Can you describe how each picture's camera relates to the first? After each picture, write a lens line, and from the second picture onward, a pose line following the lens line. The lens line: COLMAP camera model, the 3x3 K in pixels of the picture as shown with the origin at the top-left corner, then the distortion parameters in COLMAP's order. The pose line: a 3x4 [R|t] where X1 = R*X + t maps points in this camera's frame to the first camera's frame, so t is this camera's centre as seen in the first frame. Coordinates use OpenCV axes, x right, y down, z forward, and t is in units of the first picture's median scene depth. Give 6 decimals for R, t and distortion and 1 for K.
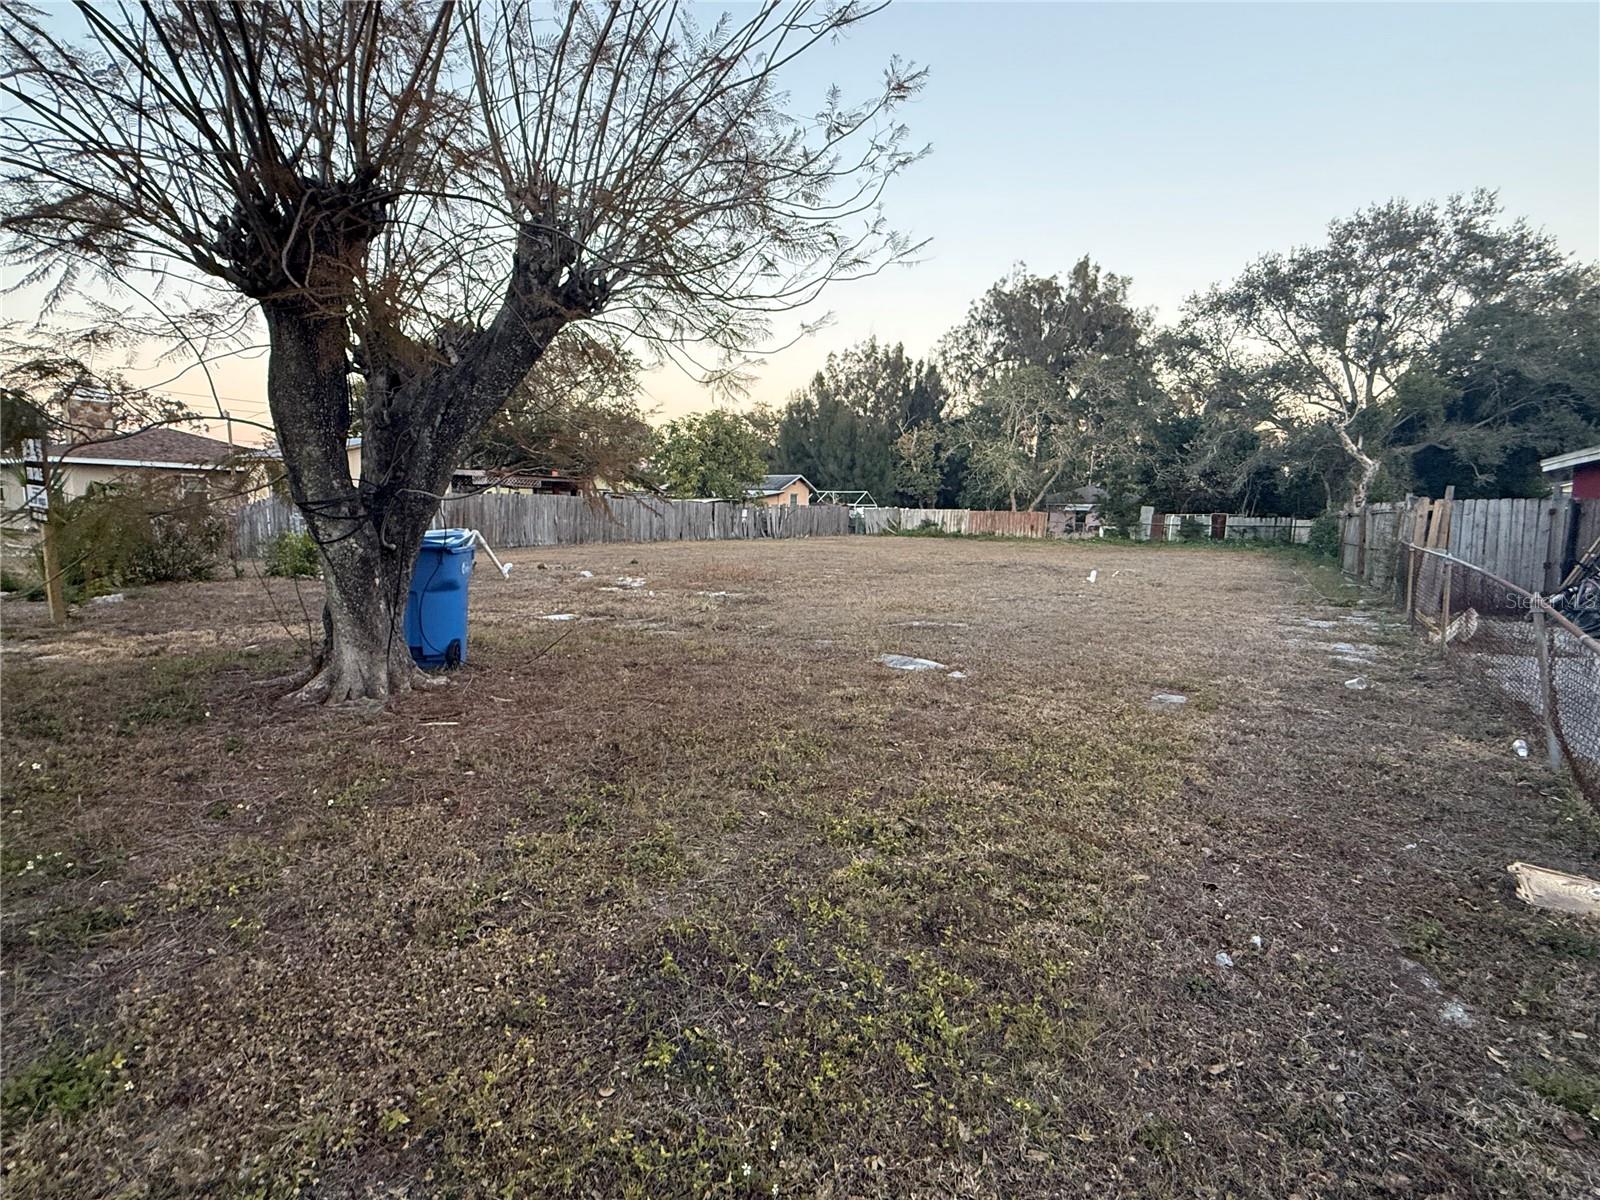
lens RADIAL K [[760.3, 0, 800.1], [0, 760.3, 602.2], [0, 0, 1]] dist [0.002688, -0.000785]
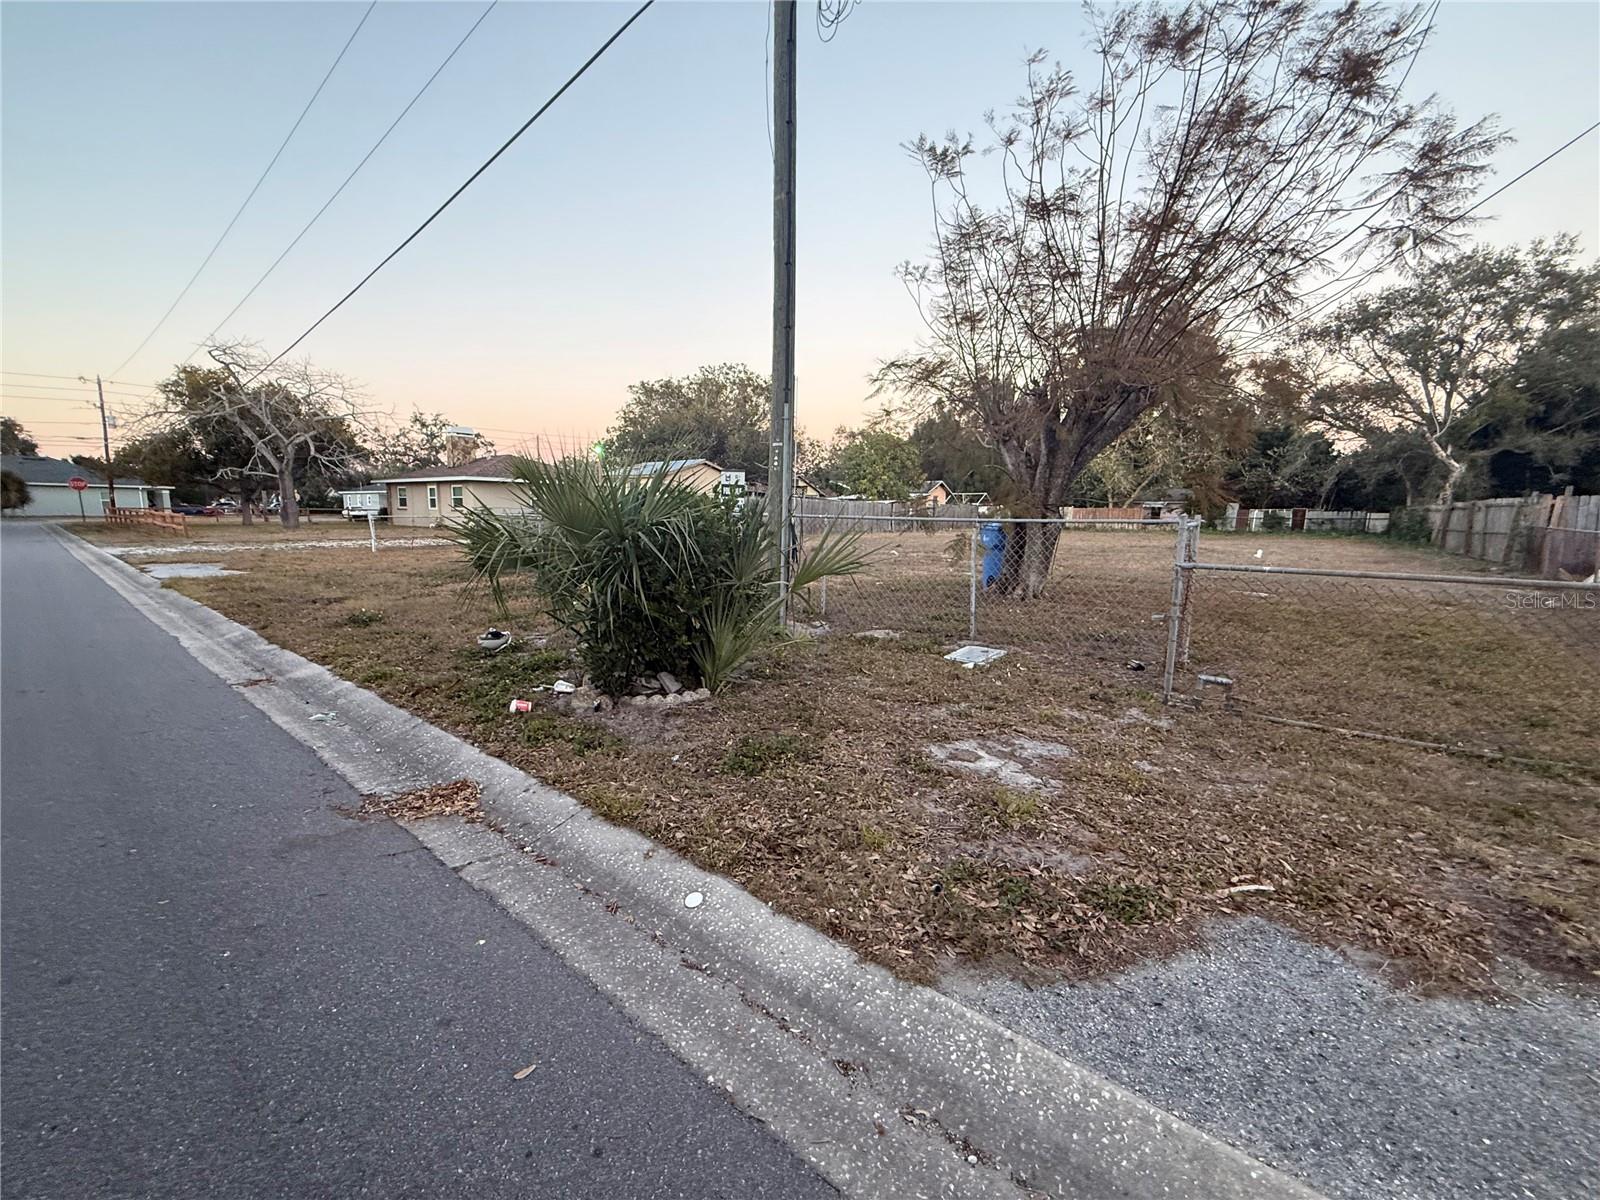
lens RADIAL K [[641.3, 0, 795.9], [0, 641.3, 602.4], [0, 0, 1]] dist [-0.001627, 0.000971]
pose [[0.993854, 0.007264, -0.110457, -0.151391], [-0.004672, 0.999708, 0.023706, 0.014217], [0.110597, -0.023044, 0.993598, -0.118520]]
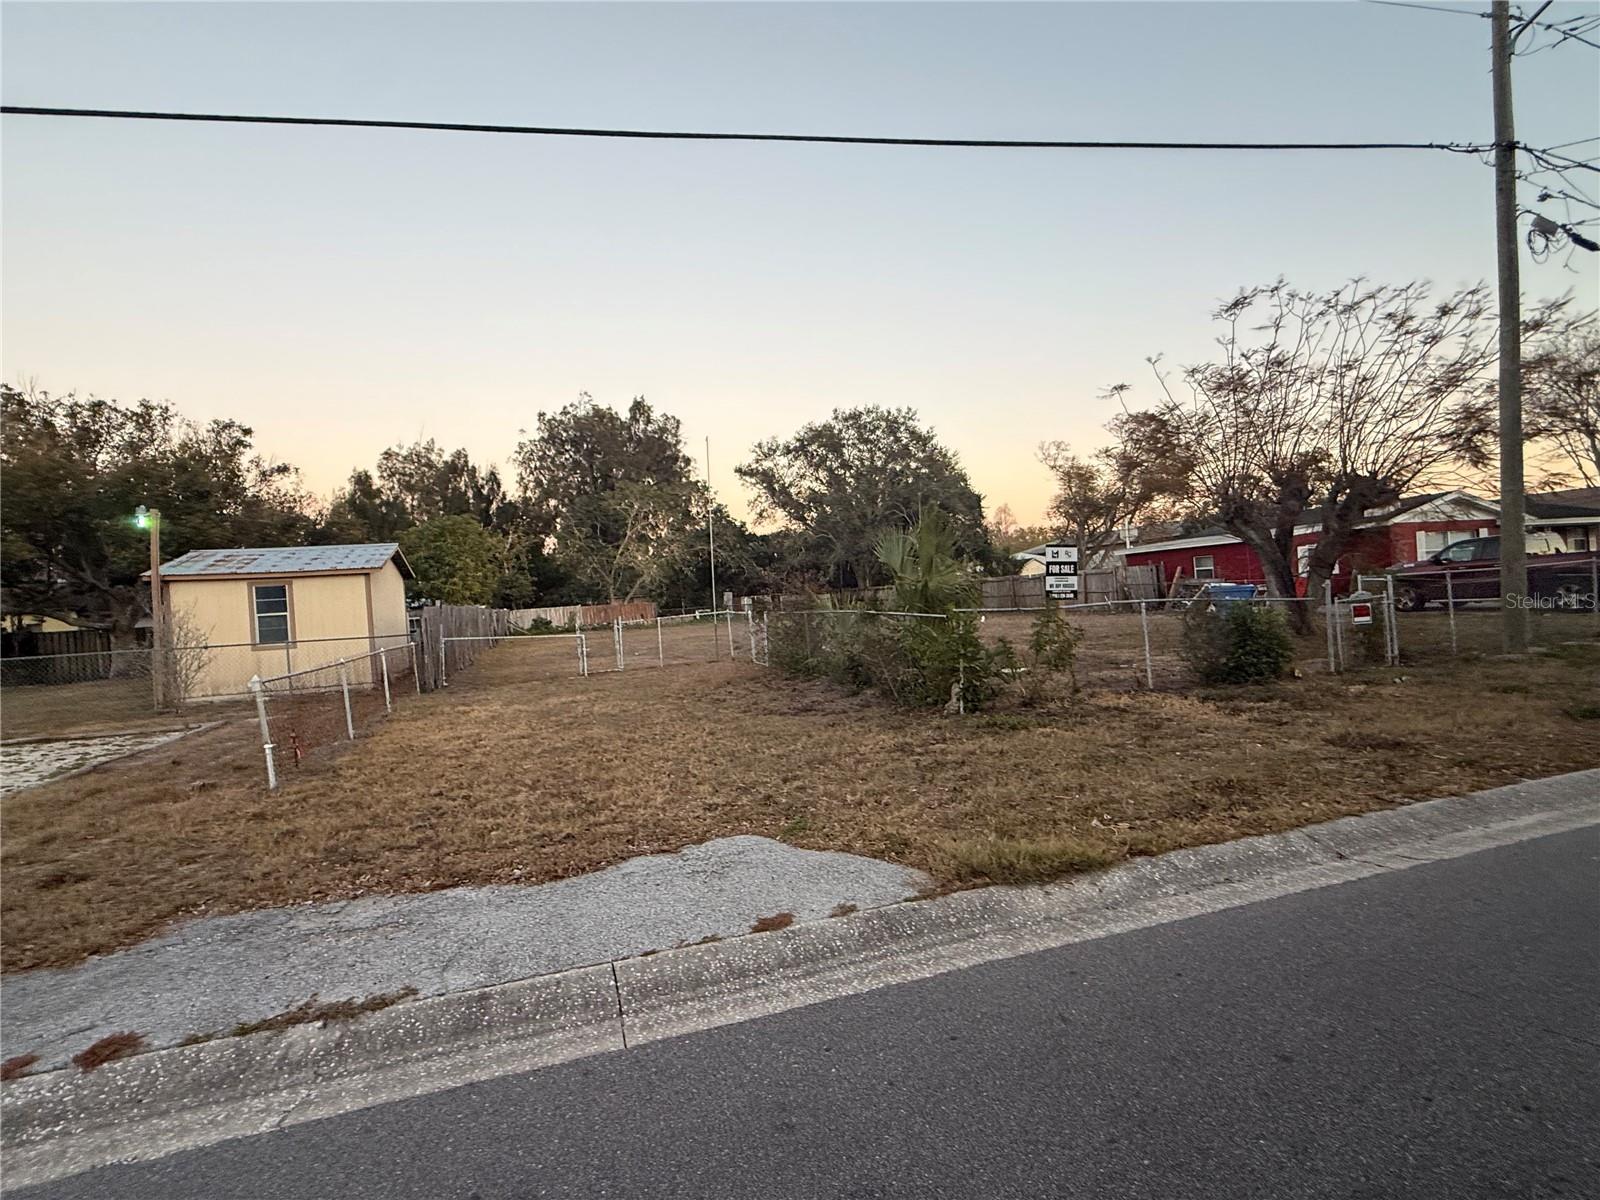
lens RADIAL K [[760.3, 0, 803.1], [0, 760.3, 607.0], [0, 0, 1]] dist [0.002688, -0.000785]
pose [[0.639742, -0.070892, 0.765313, -0.571948], [0.164750, 0.985241, -0.046454, -0.022513], [-0.750725, 0.155804, 0.641980, 0.080563]]
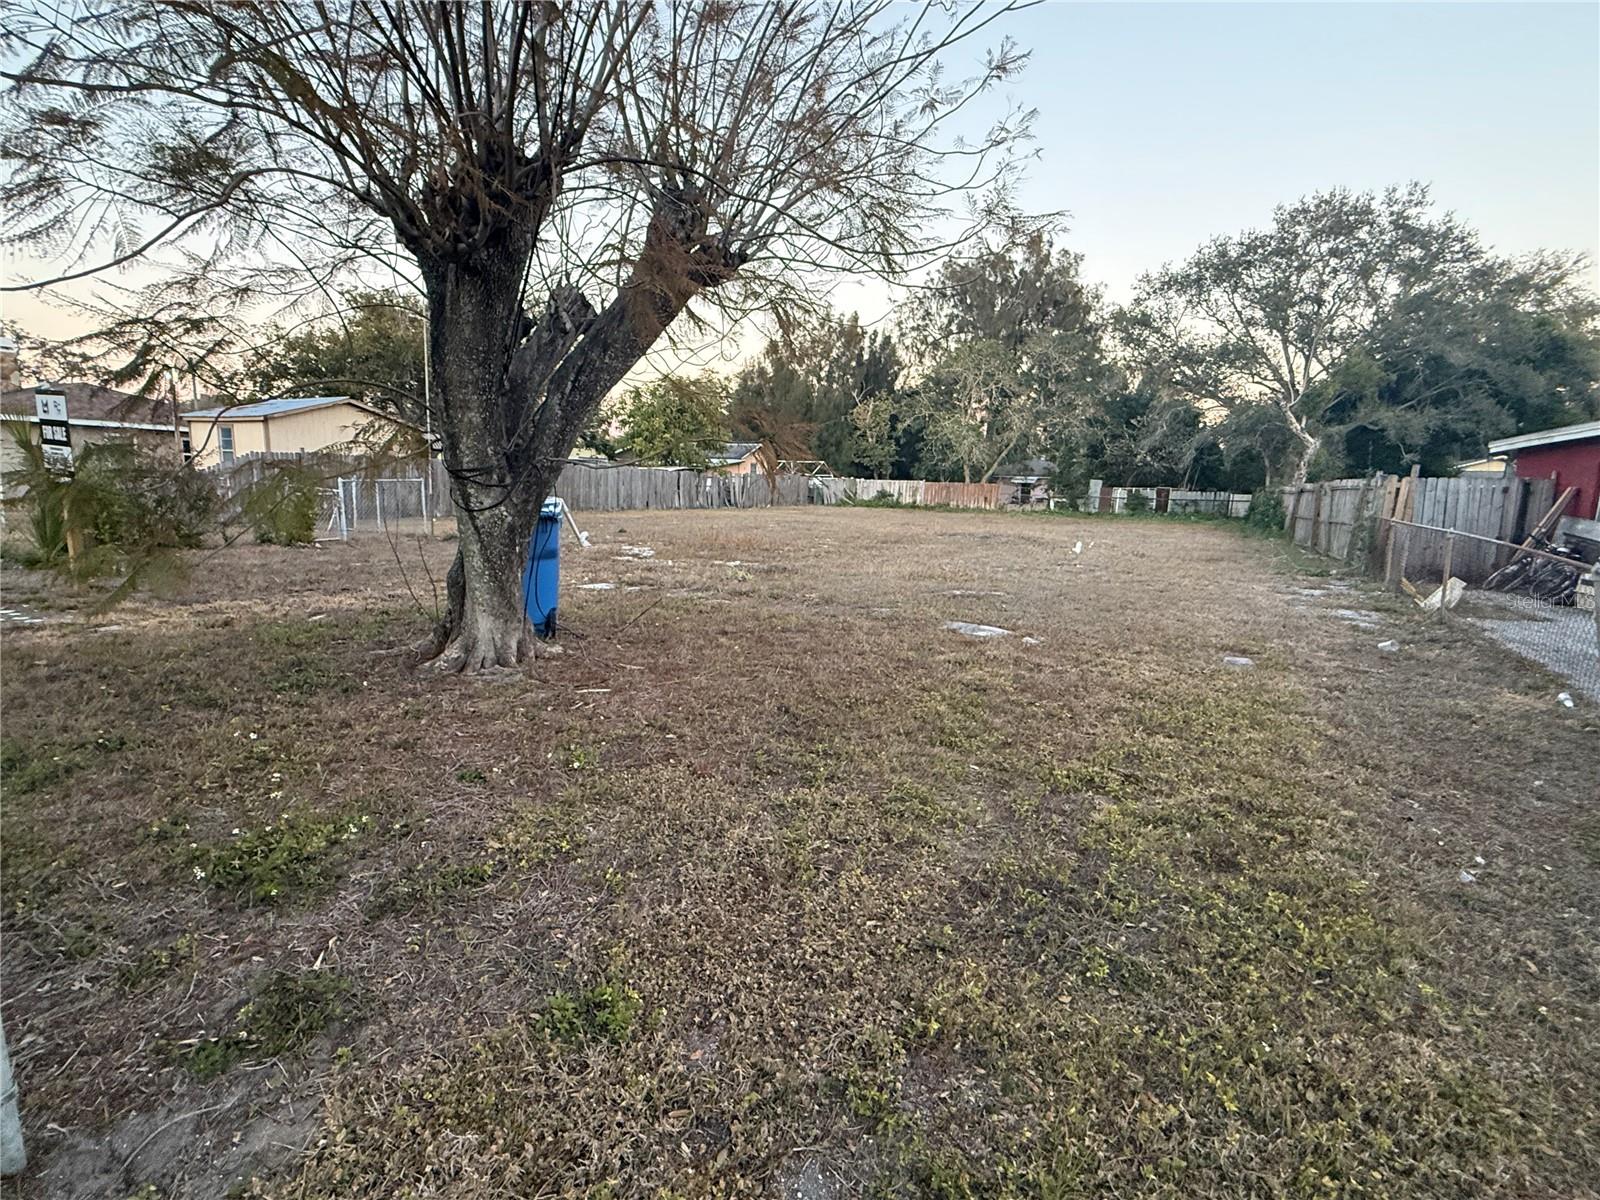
lens RADIAL K [[760.3, 0, 802.3], [0, 760.3, 603.4], [0, 0, 1]] dist [0.002688, -0.000785]
pose [[0.996321, -0.002564, 0.085664, -0.038145], [-0.000949, 0.999161, 0.040941, 0.000247], [-0.085698, -0.040871, 0.995483, -0.004014]]
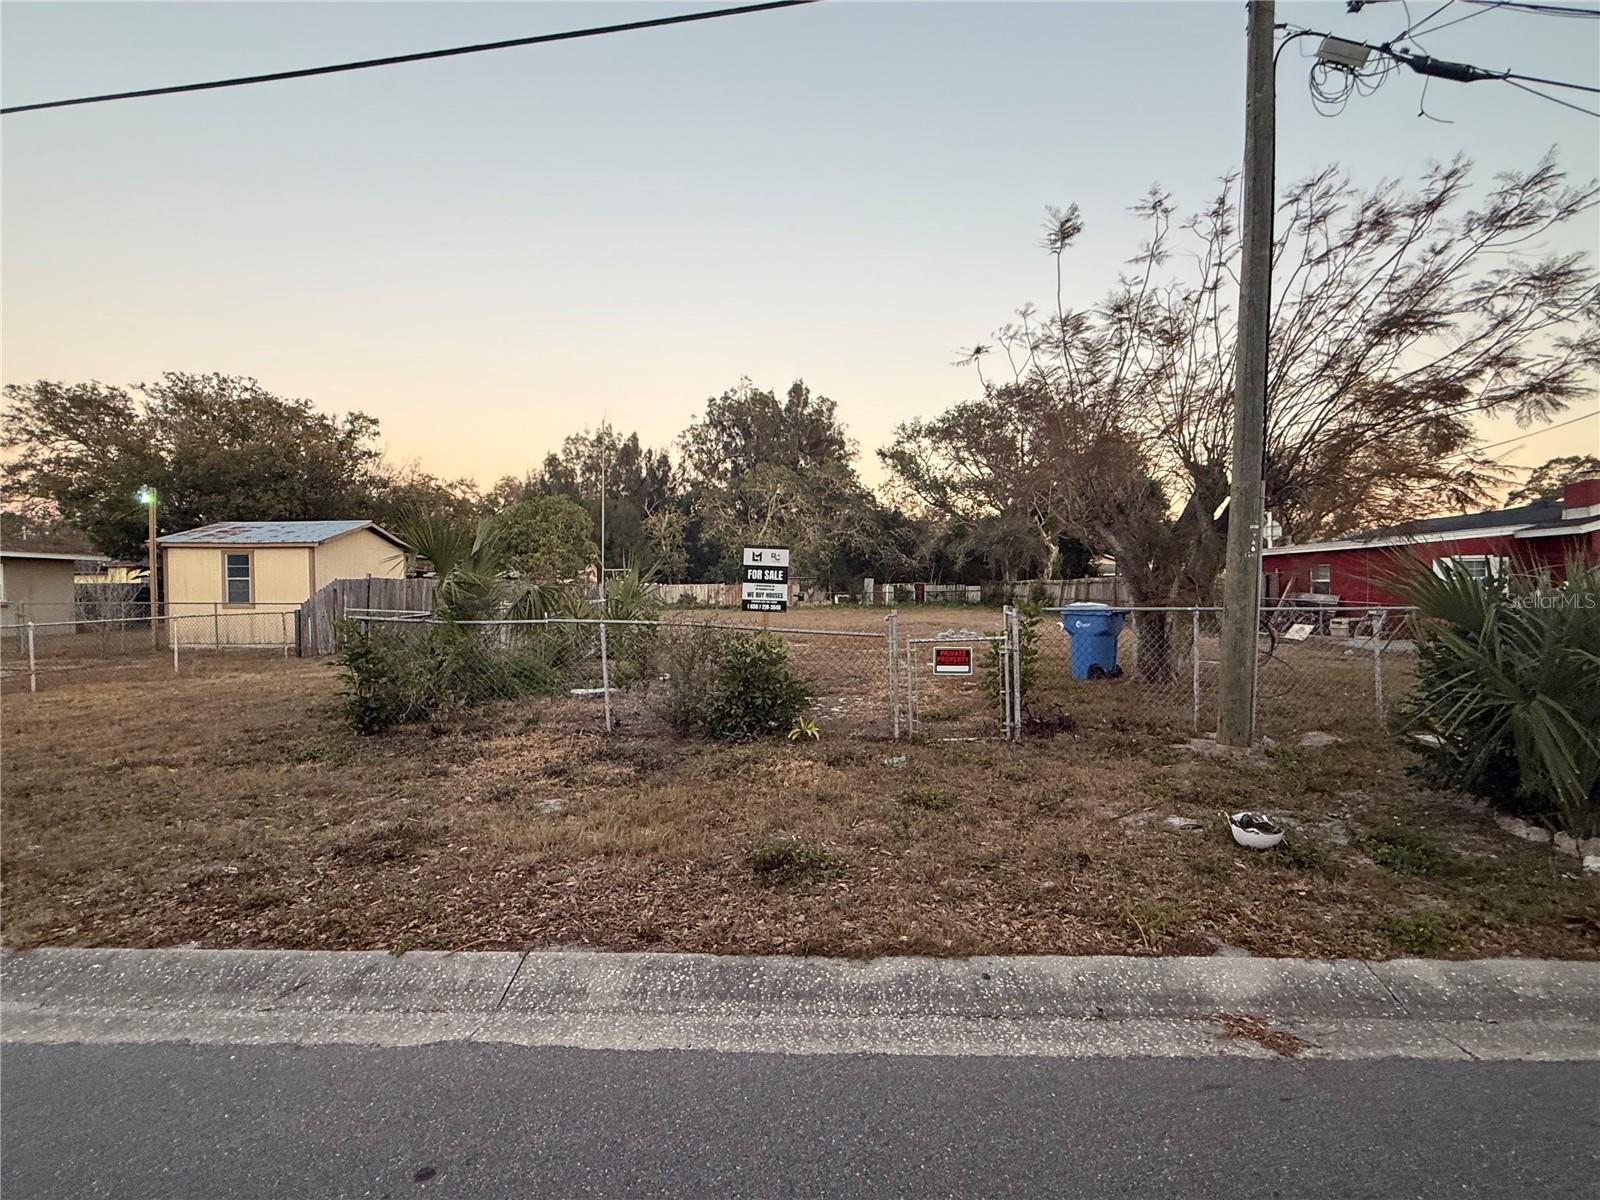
lens RADIAL K [[760.3, 0, 801.0], [0, 760.3, 607.3], [0, 0, 1]] dist [0.002688, -0.000785]
pose [[0.859240, -0.038629, 0.510112, -0.363867], [0.083646, 0.994334, -0.065597, -0.003844], [-0.504688, 0.099032, 0.857603, -0.041630]]
